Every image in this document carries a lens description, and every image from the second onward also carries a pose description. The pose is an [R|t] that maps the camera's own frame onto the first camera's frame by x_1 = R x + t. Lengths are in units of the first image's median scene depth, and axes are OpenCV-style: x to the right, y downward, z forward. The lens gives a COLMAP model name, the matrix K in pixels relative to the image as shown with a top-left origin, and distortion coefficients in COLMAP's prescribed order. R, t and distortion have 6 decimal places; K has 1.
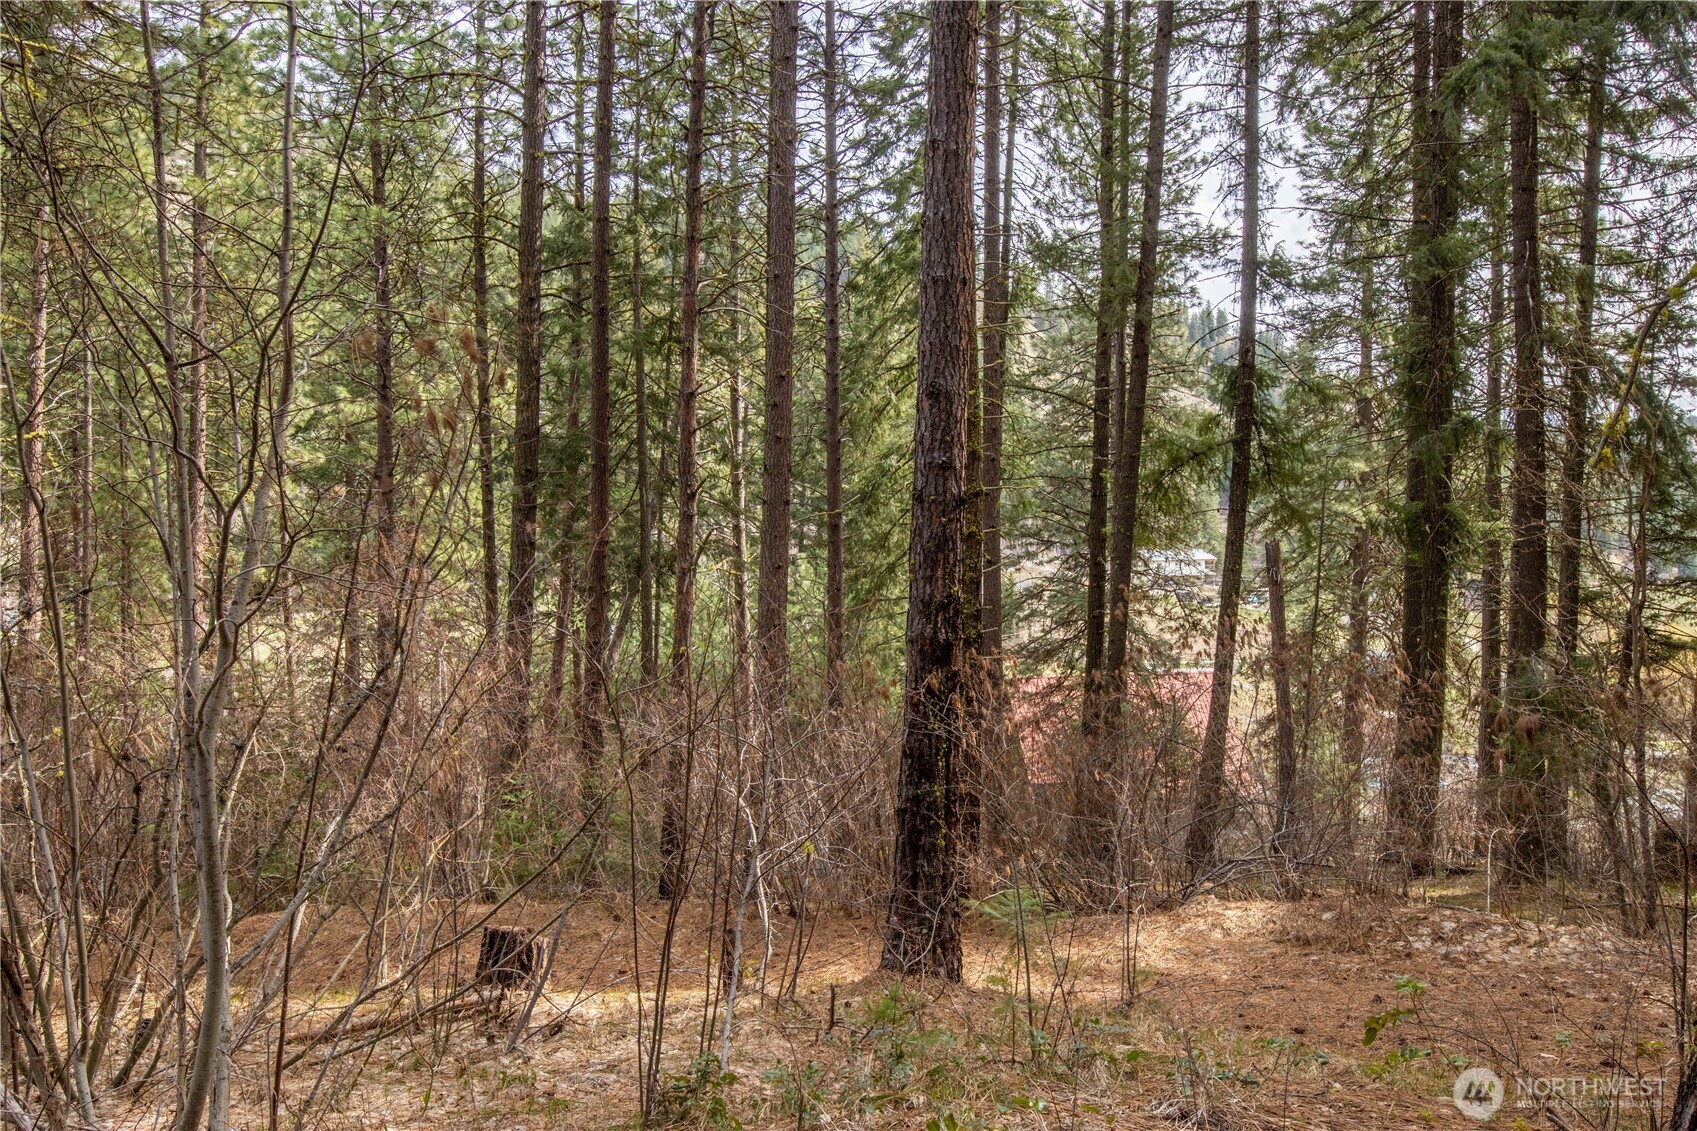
lens RADIAL K [[1260.5, 0, 848.5], [0, 1260.5, 565.5], [0, 0, 1]] dist [-0.035182, -0.002501]
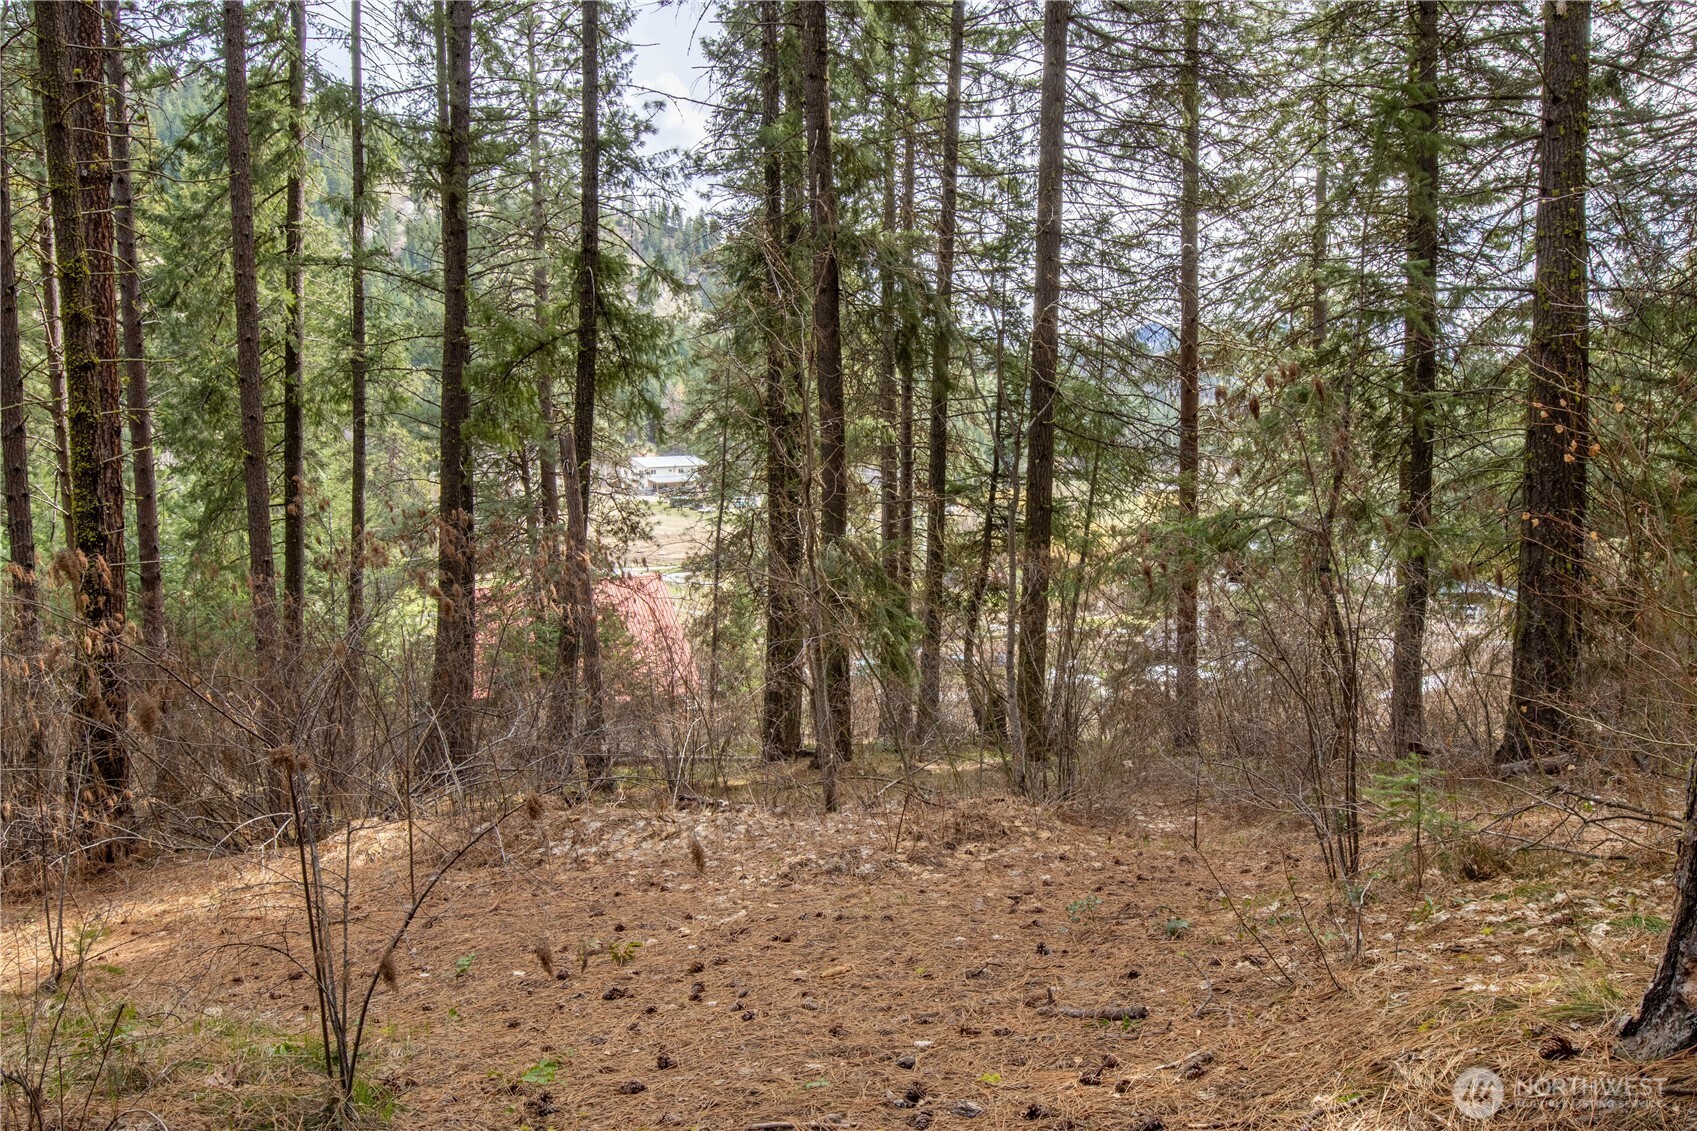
lens RADIAL K [[1263.4, 0, 862.6], [0, 1263.4, 575.1], [0, 0, 1]] dist [-0.026410, -0.002543]
pose [[0.923265, -0.045687, 0.381437, 0.101894], [0.014998, 0.996433, 0.083045, 0.007258], [-0.383870, -0.070951, 0.920657, 0.016801]]
